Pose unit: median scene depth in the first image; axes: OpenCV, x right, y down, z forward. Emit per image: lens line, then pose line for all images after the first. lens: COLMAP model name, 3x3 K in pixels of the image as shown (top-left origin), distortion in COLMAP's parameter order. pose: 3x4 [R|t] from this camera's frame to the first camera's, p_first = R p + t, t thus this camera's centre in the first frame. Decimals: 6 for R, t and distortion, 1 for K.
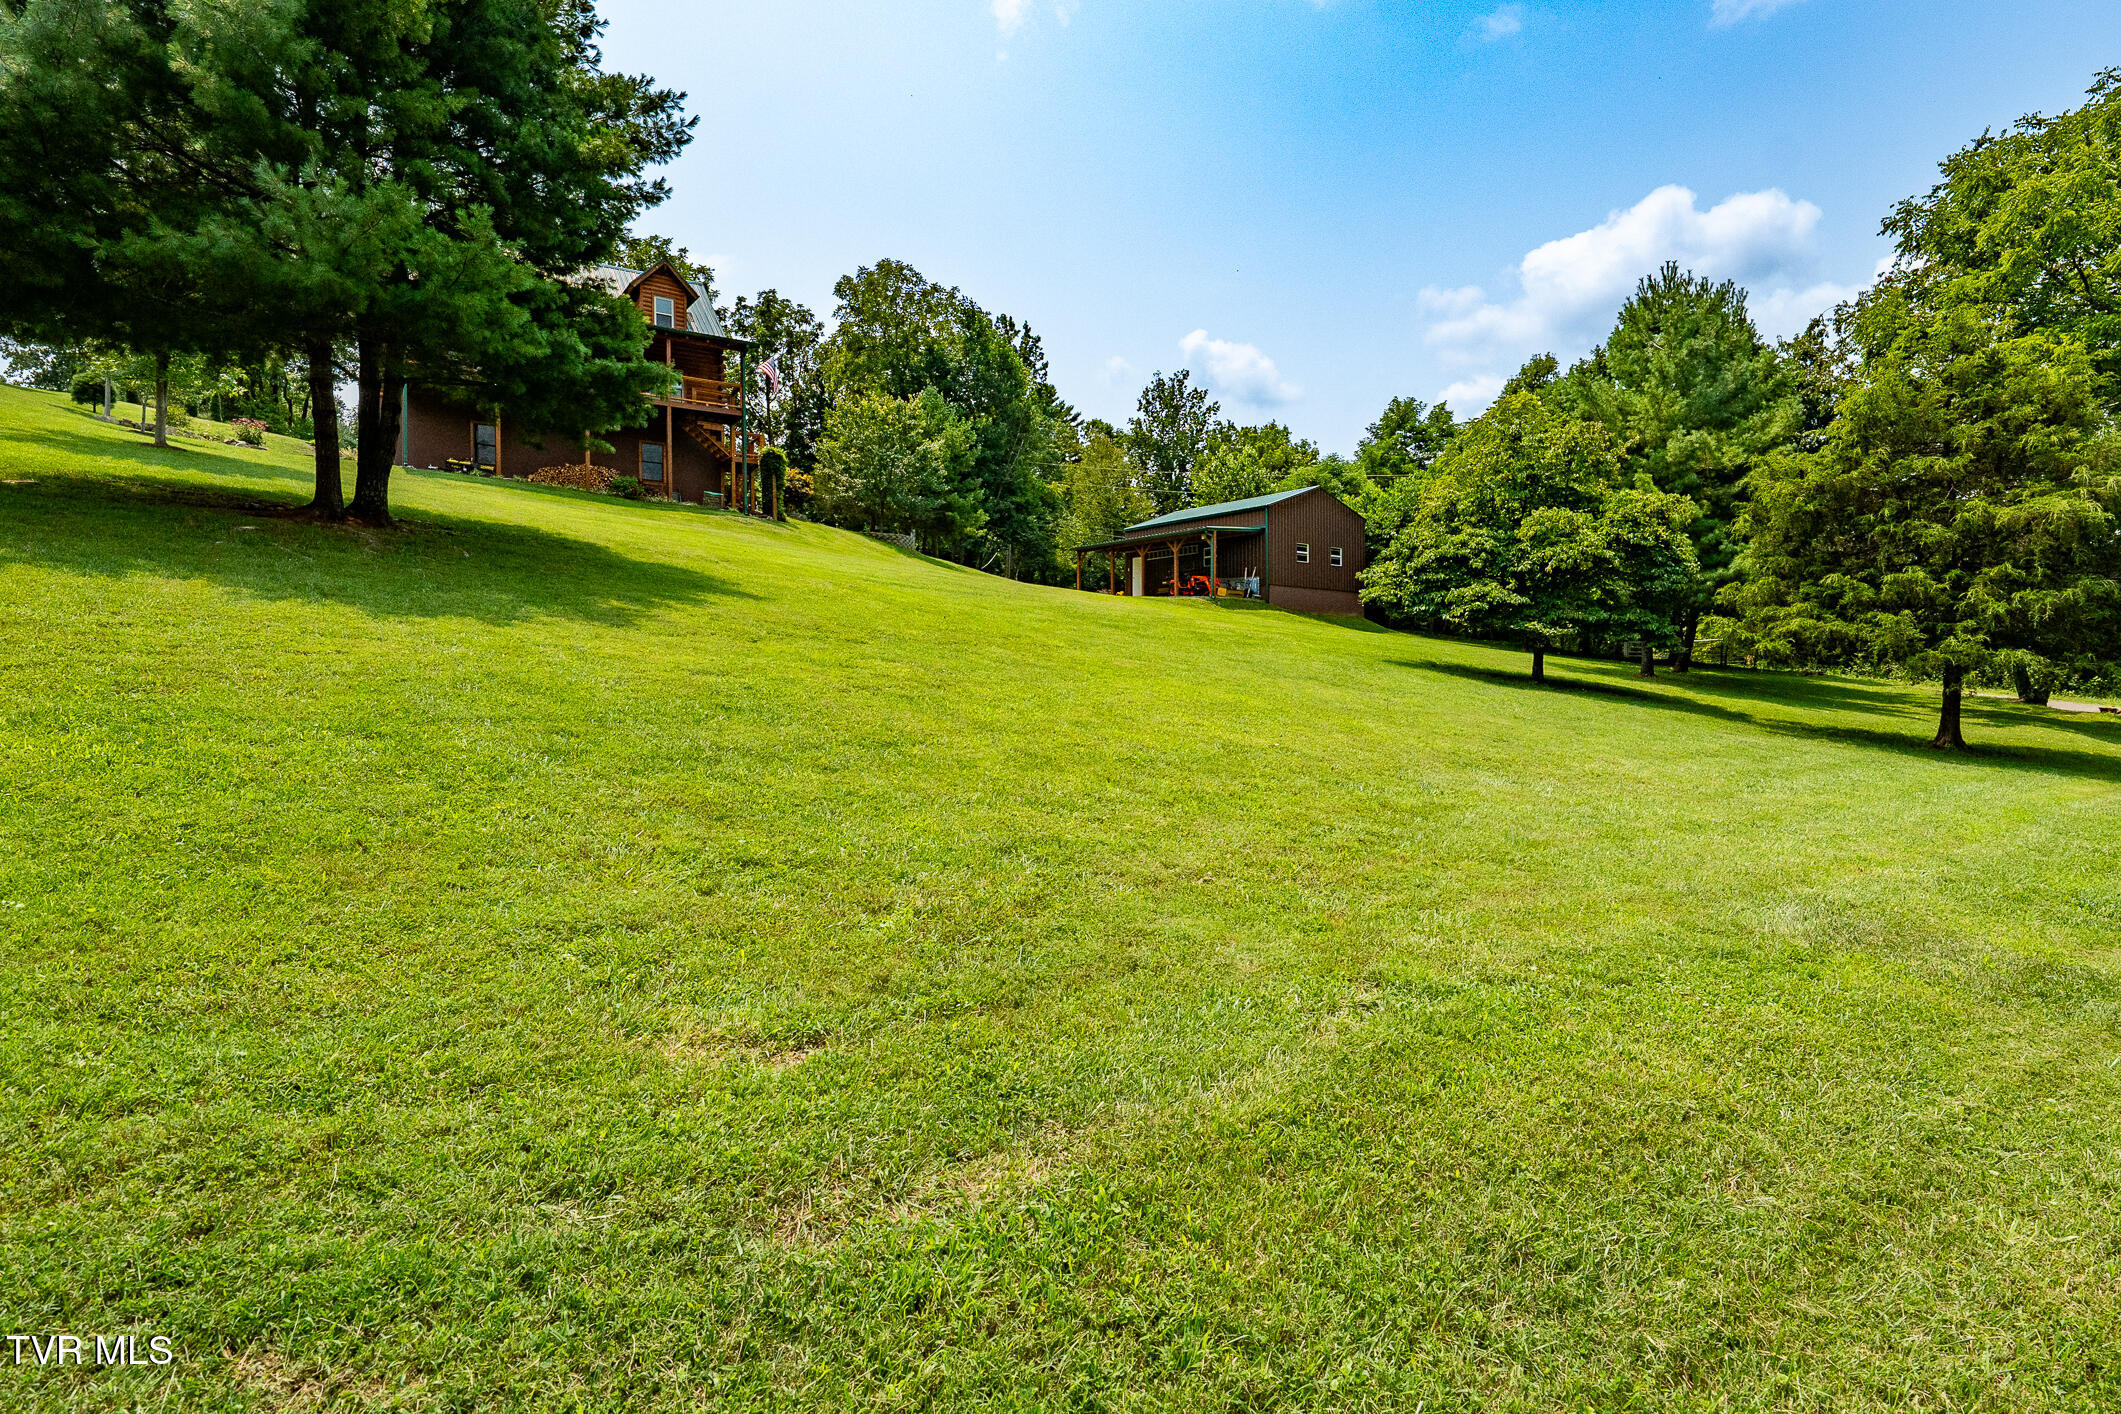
lens RADIAL K [[1105.3, 0, 1064.3], [0, 1105.3, 711.5], [0, 0, 1]] dist [-0.000093, -0.001023]
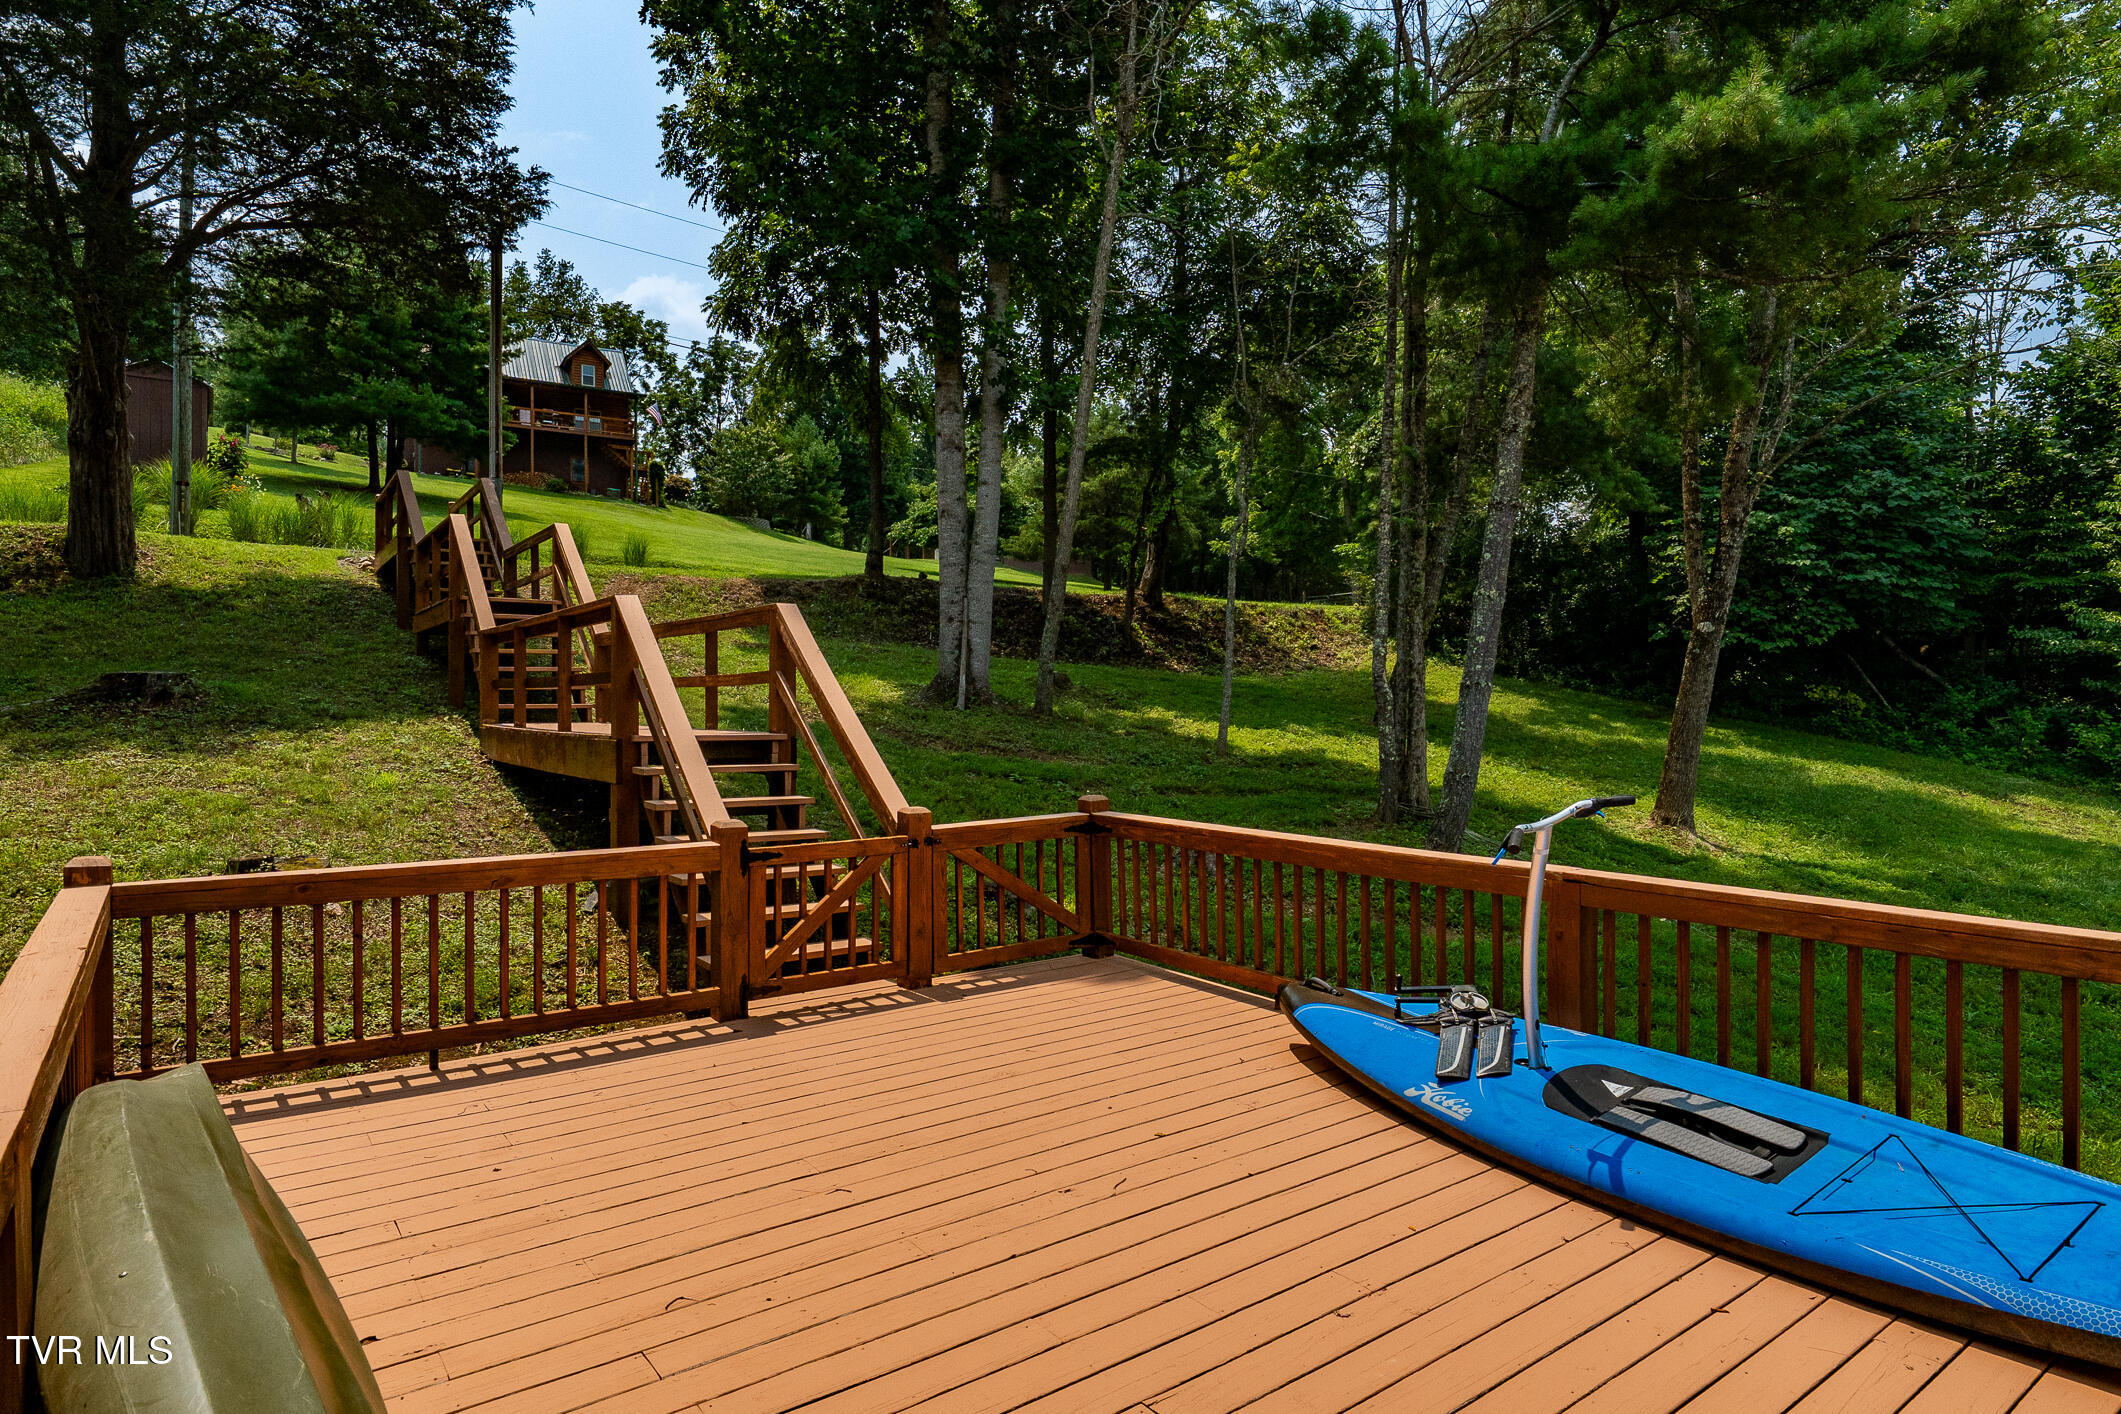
lens RADIAL K [[1189.5, 0, 1144.3], [0, 1189.5, 707.3], [0, 0, 1]] dist [0.001848, -0.000481]
pose [[0.999968, 0.000974, -0.007888, 0.480875], [-0.001174, 0.999677, -0.025386, 0.165776], [0.007861, 0.025395, 0.999647, -0.729245]]
